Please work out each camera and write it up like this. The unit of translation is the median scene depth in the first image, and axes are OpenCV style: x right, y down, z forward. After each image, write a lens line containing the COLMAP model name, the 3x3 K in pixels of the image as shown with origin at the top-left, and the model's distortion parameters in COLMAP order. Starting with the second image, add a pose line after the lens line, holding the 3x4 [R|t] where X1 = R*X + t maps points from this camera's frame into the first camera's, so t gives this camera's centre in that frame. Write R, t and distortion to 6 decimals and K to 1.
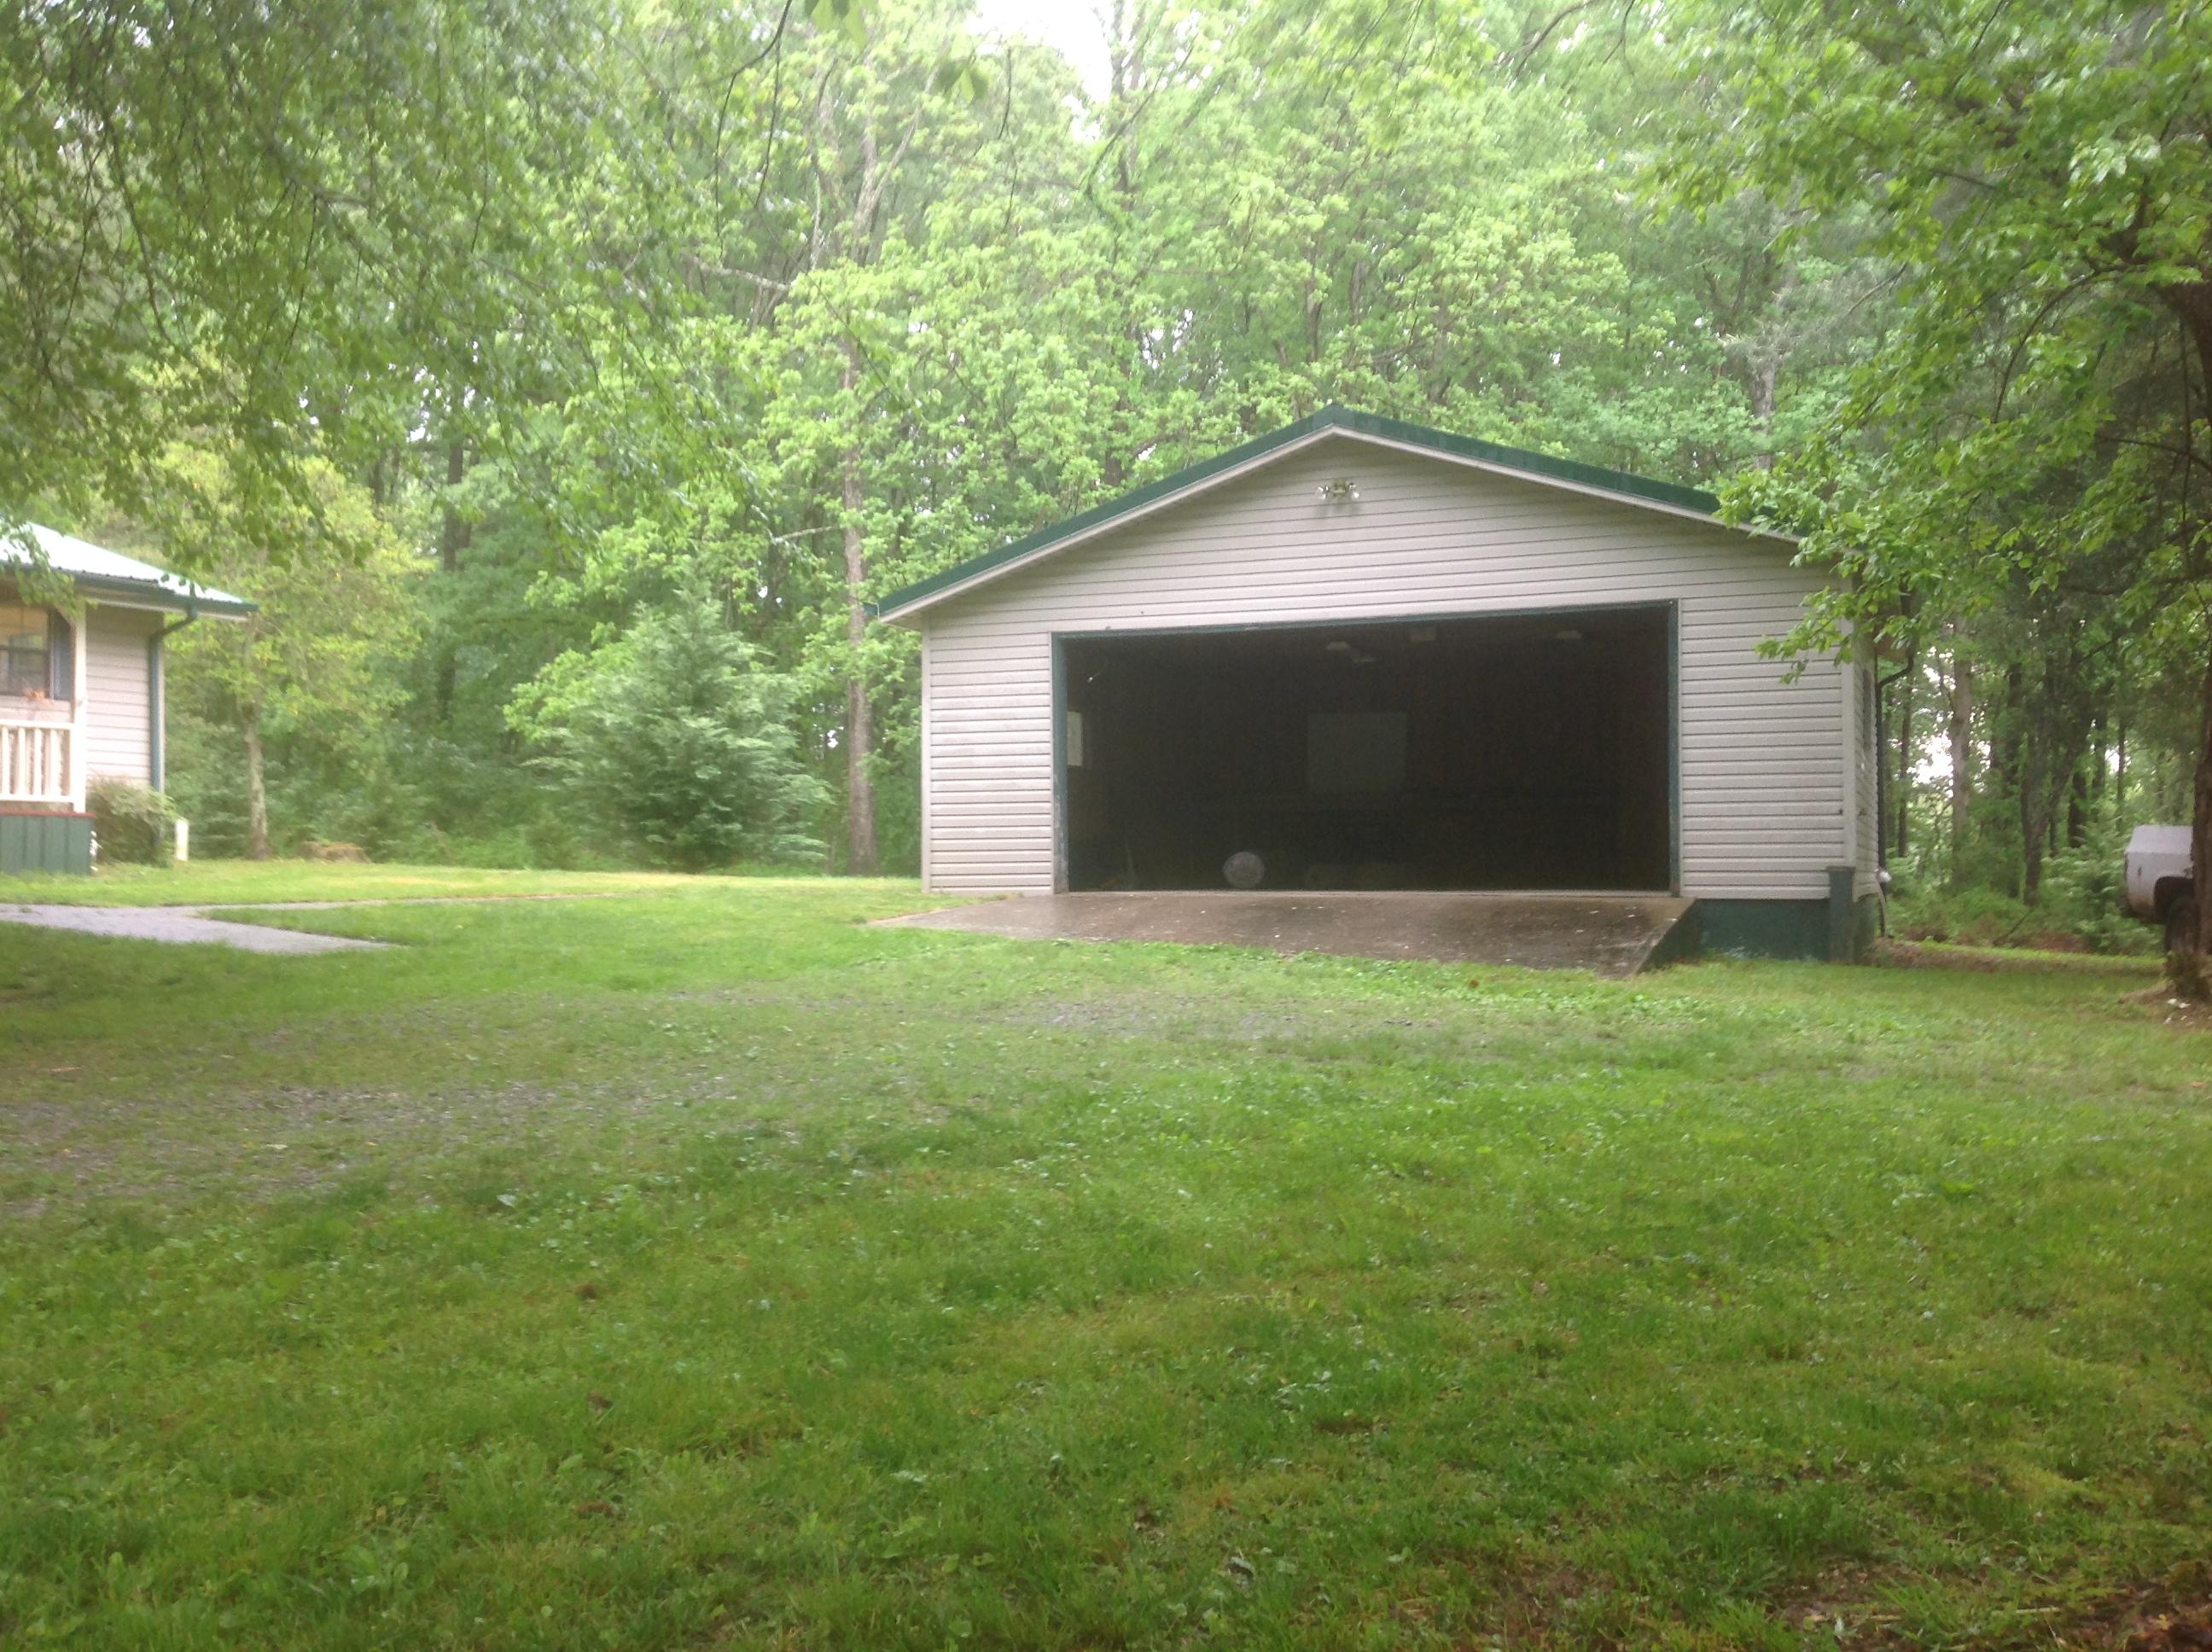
lens RADIAL K [[2059.4, 0, 1080.6], [0, 2059.4, 827.1], [0, 0, 1]] dist [0.070143, -0.194681]
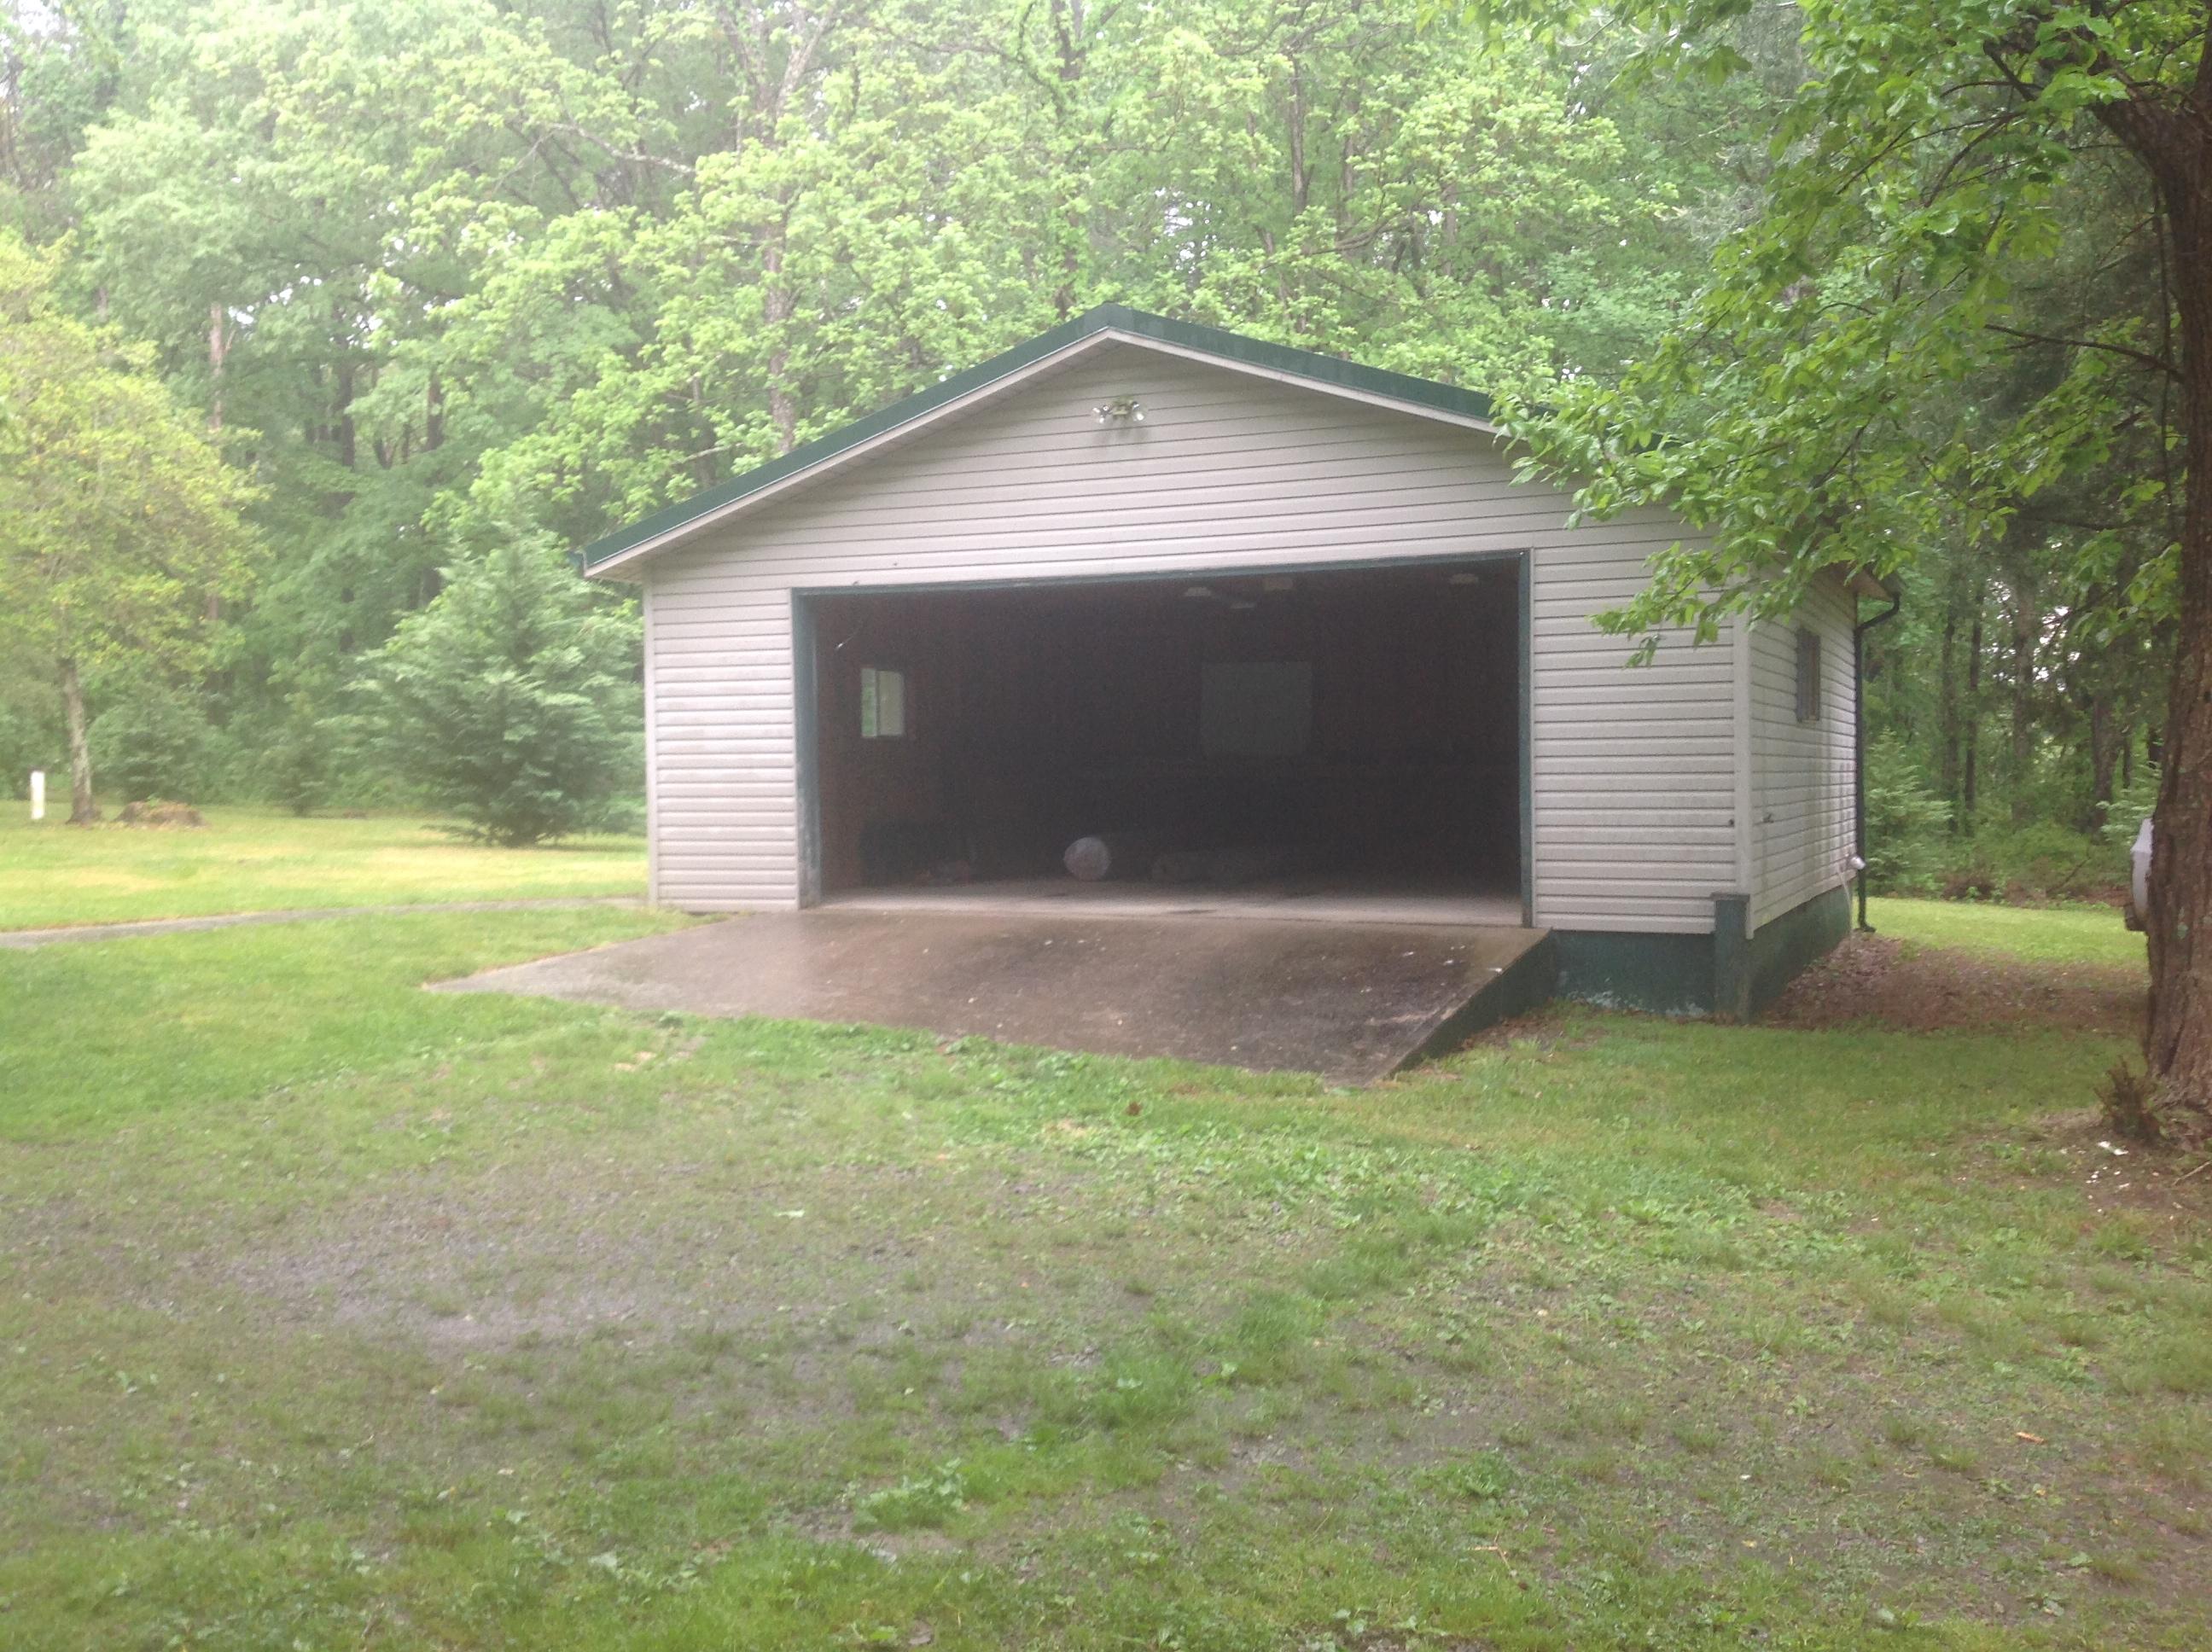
lens RADIAL K [[2067.4, 0, 1095.8], [0, 2067.4, 829.6], [0, 0, 1]] dist [0.048895, -0.123462]
pose [[0.999160, -0.004200, -0.040758, 0.116948], [0.006226, 0.998744, 0.049706, -0.032970], [0.040498, -0.049918, 0.997932, 0.154825]]
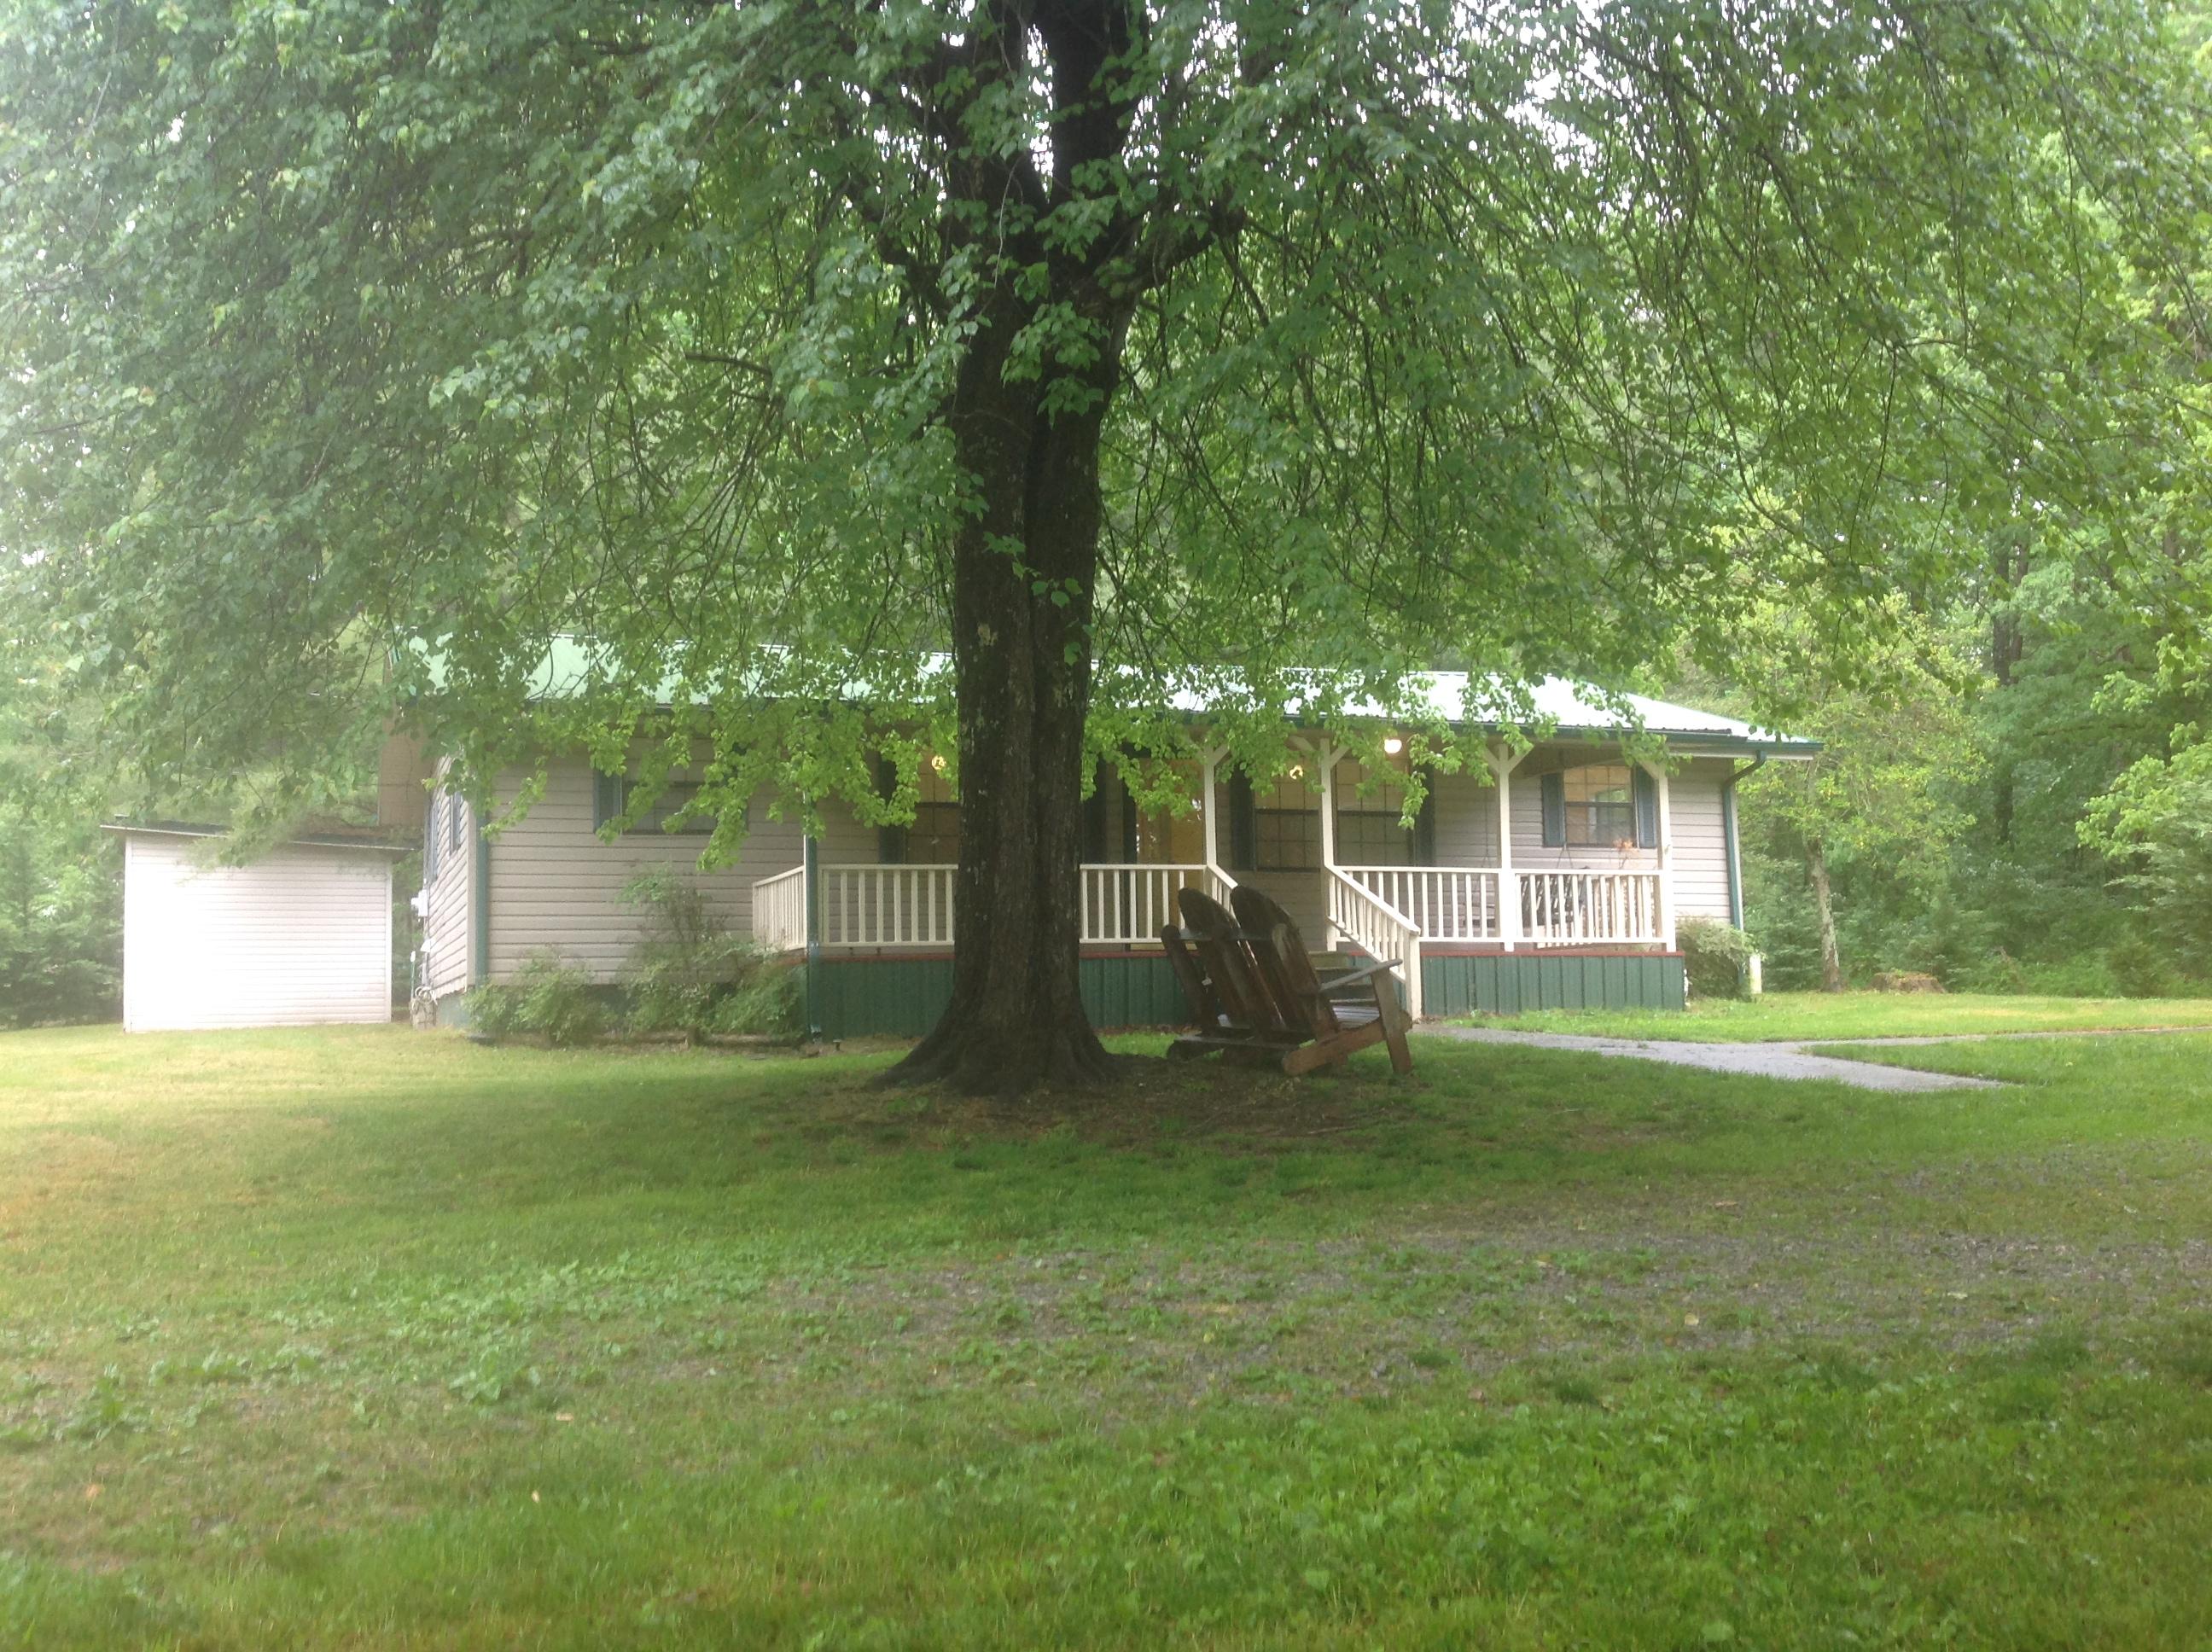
lens RADIAL K [[2059.4, 0, 1080.6], [0, 2059.4, 827.1], [0, 0, 1]] dist [0.070143, -0.194681]
pose [[0.753447, -0.069261, -0.653851, -0.008258], [0.028731, 0.996955, -0.072498, -0.002368], [0.656881, 0.035838, 0.753142, -0.008512]]
